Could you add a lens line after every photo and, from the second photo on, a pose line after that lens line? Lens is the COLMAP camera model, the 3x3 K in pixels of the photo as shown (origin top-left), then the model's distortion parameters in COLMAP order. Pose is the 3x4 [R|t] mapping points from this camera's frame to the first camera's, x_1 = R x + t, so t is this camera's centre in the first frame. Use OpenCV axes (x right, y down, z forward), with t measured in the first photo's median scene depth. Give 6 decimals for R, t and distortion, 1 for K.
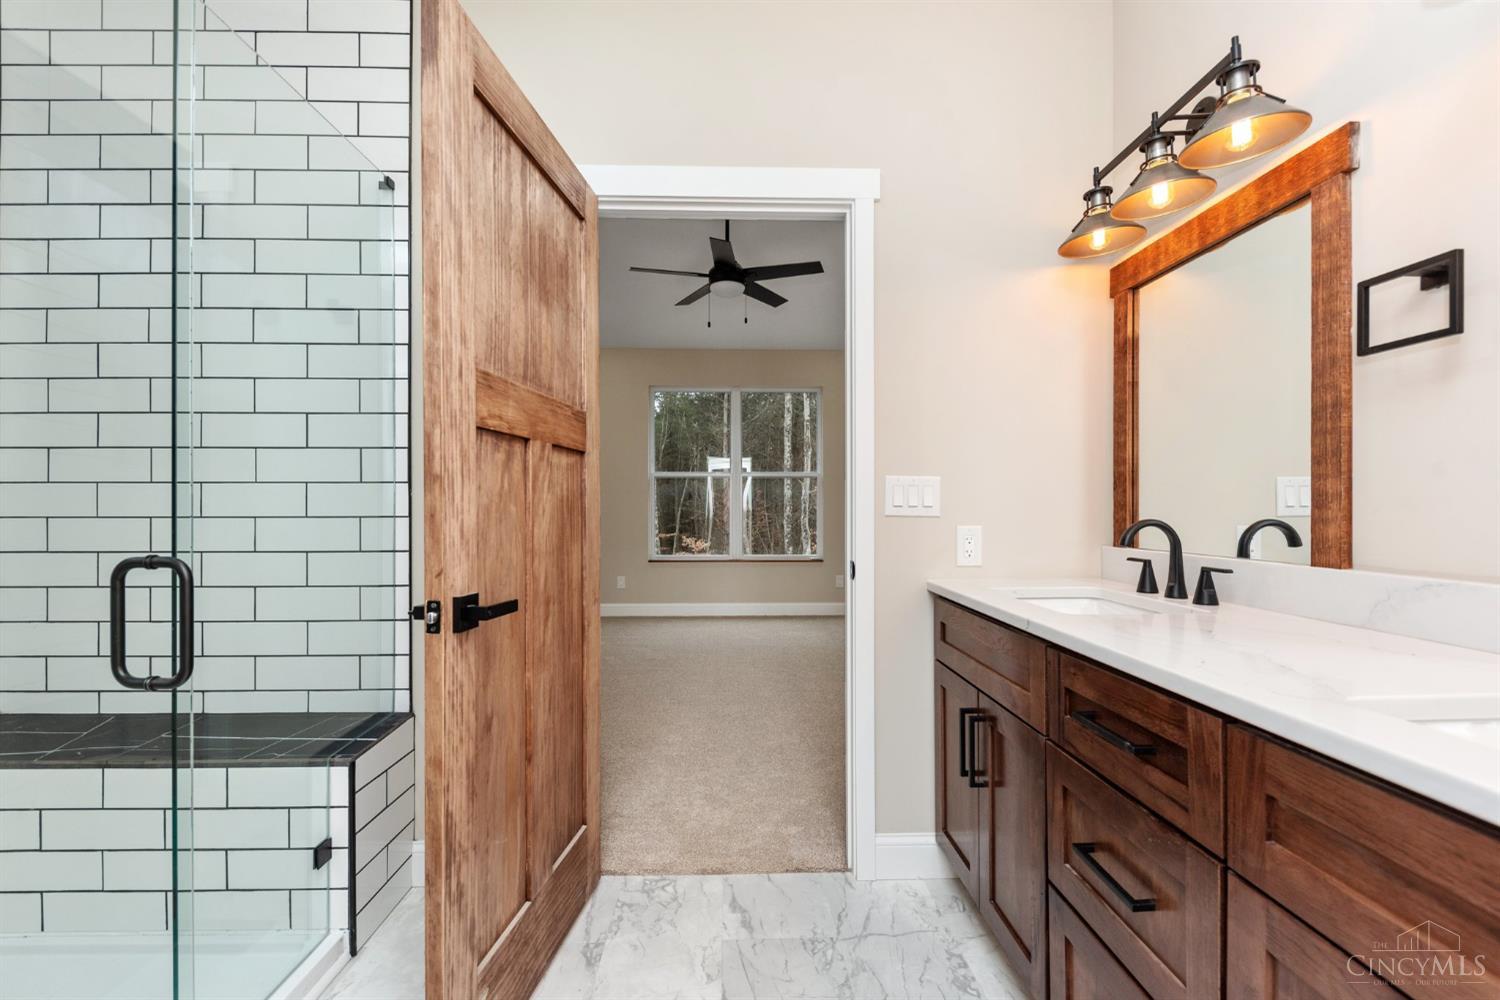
lens RADIAL K [[664.4, 0, 739.9], [0, 664.4, 501.7], [0, 0, 1]] dist [-0.003712, -0.000652]
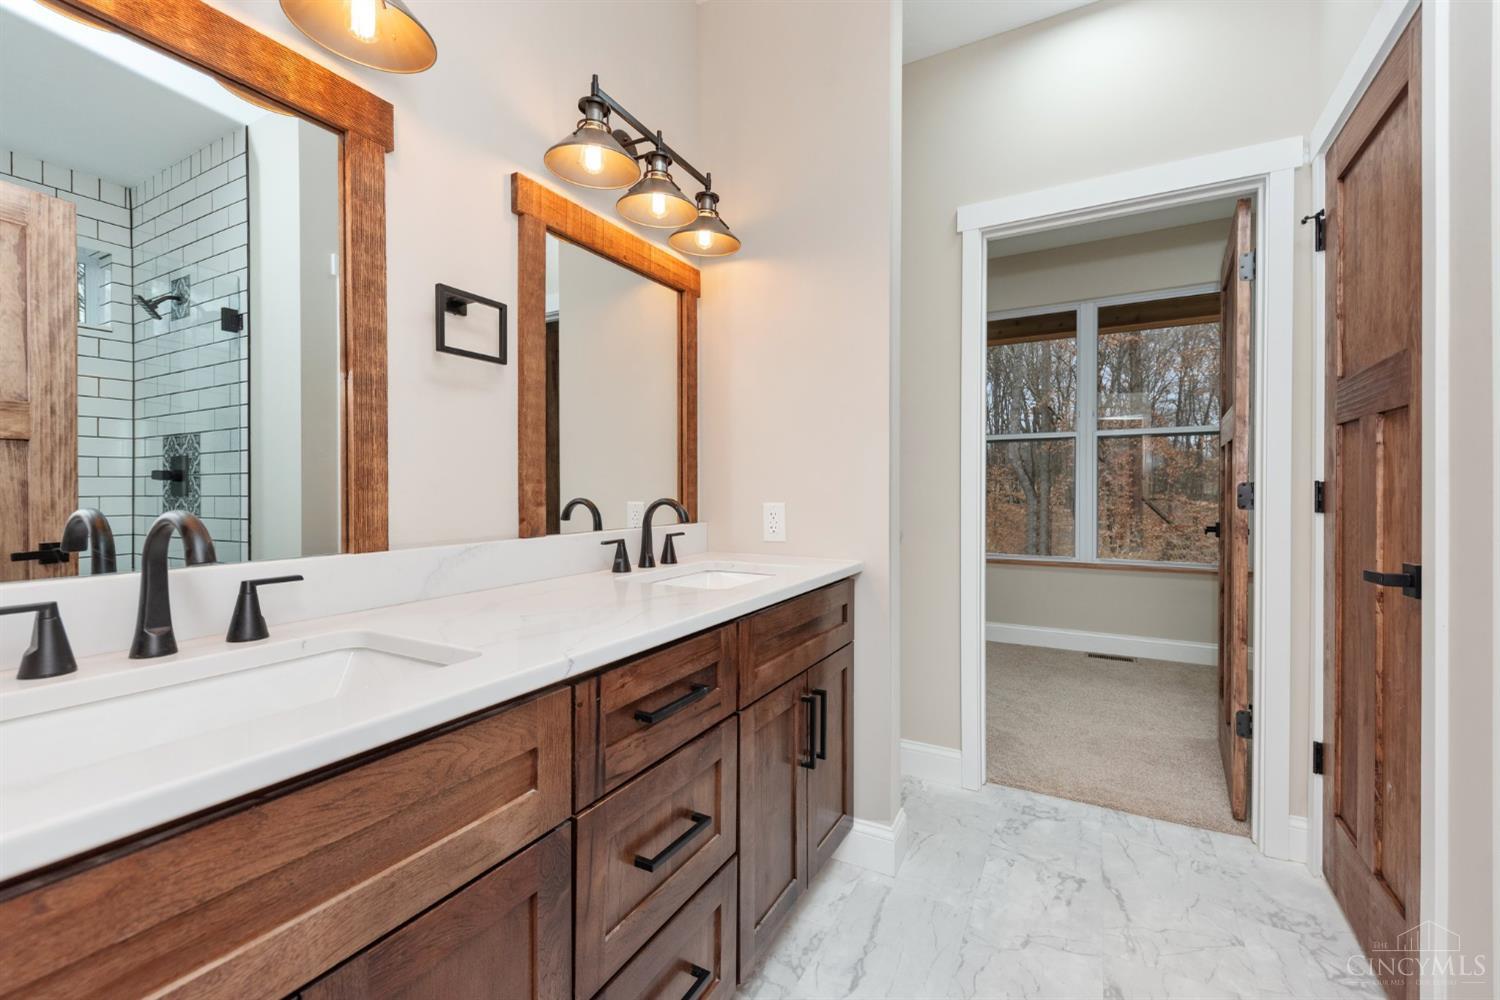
lens RADIAL K [[612.0, 0, 752.6], [0, 612.0, 500.2], [0, 0, 1]] dist [0.004829, -0.002107]
pose [[-0.862467, -0.007526, 0.506057, -0.030072], [-0.000635, 0.999905, 0.013788, 0.015482], [-0.506112, 0.011570, -0.862390, 1.783633]]
